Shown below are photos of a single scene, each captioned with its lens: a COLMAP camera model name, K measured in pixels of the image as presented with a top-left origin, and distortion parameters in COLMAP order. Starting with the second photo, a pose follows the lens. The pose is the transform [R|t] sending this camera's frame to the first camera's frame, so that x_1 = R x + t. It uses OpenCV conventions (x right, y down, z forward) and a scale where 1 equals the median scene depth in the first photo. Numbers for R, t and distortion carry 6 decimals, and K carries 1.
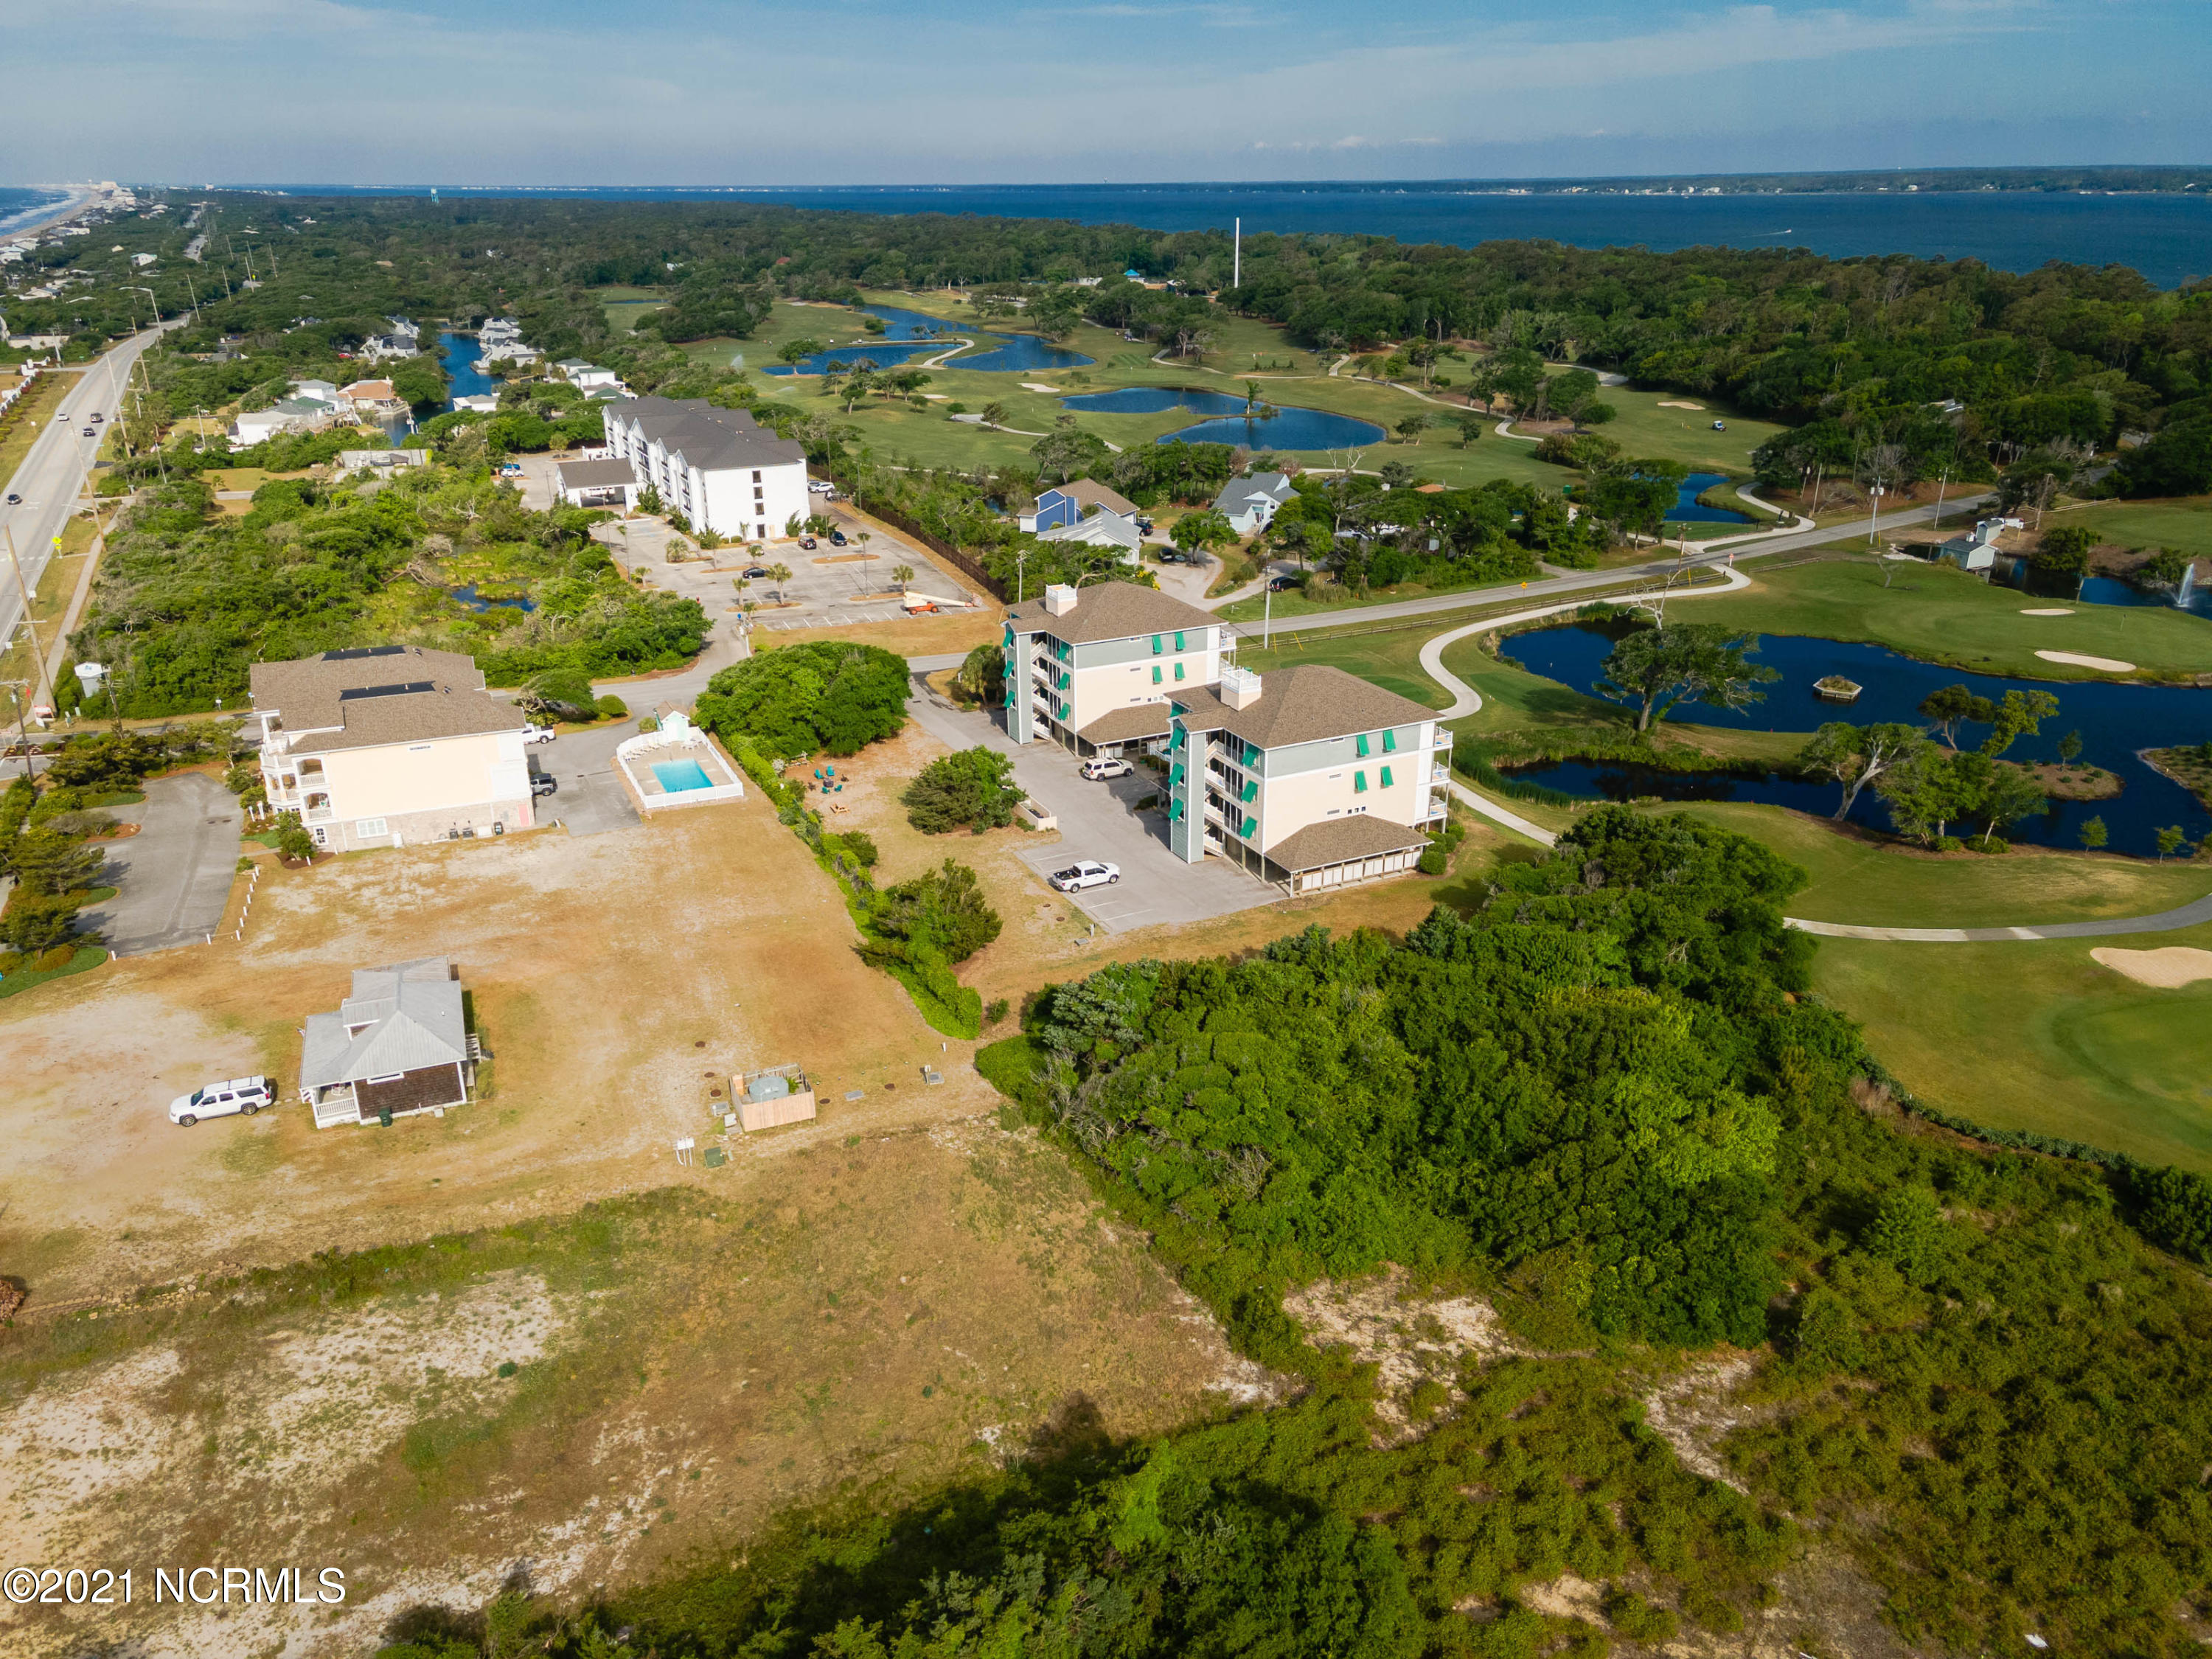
lens RADIAL K [[1668.8, 0, 1090.7], [0, 1668.8, 820.5], [0, 0, 1]] dist [0.030772, 0.012079]
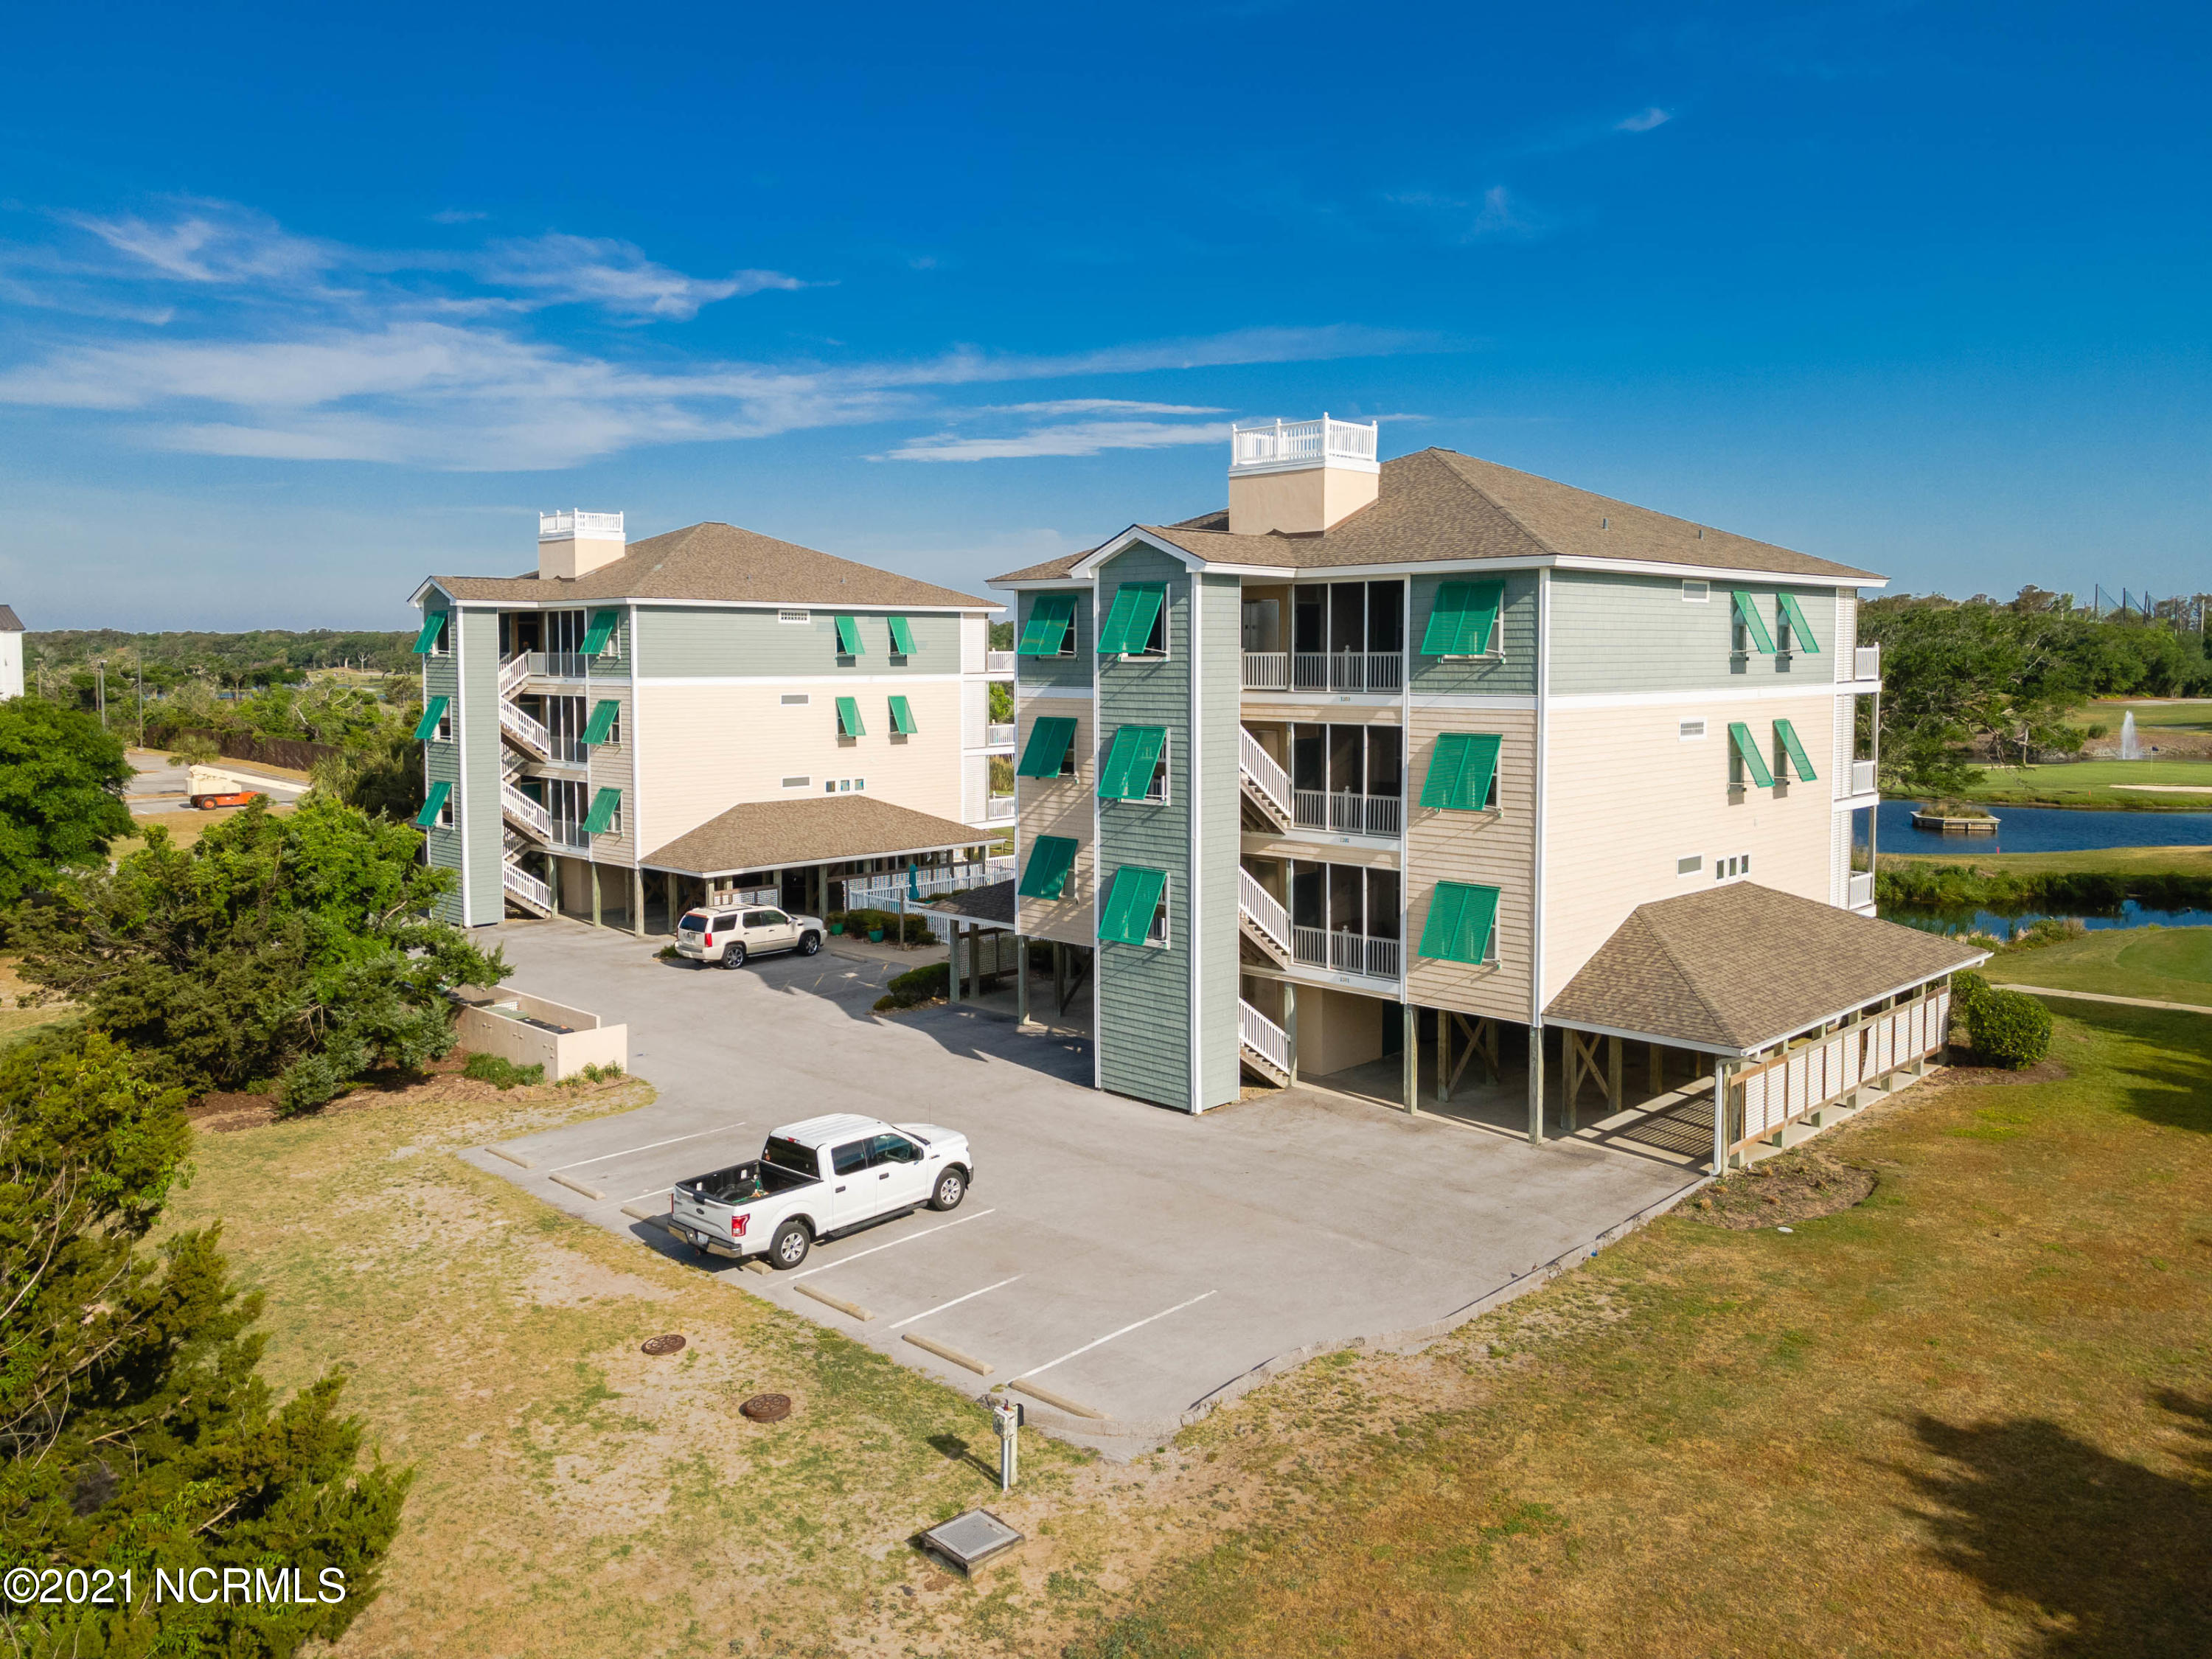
lens RADIAL K [[1668.8, 0, 1115.6], [0, 1668.8, 778.5], [0, 0, 1]] dist [0.030772, 0.012079]
pose [[0.942043, -0.020089, 0.334890, -0.031512], [0.115902, 0.956234, -0.268669, 0.036713], [-0.314836, 0.291912, 0.903142, 0.628287]]
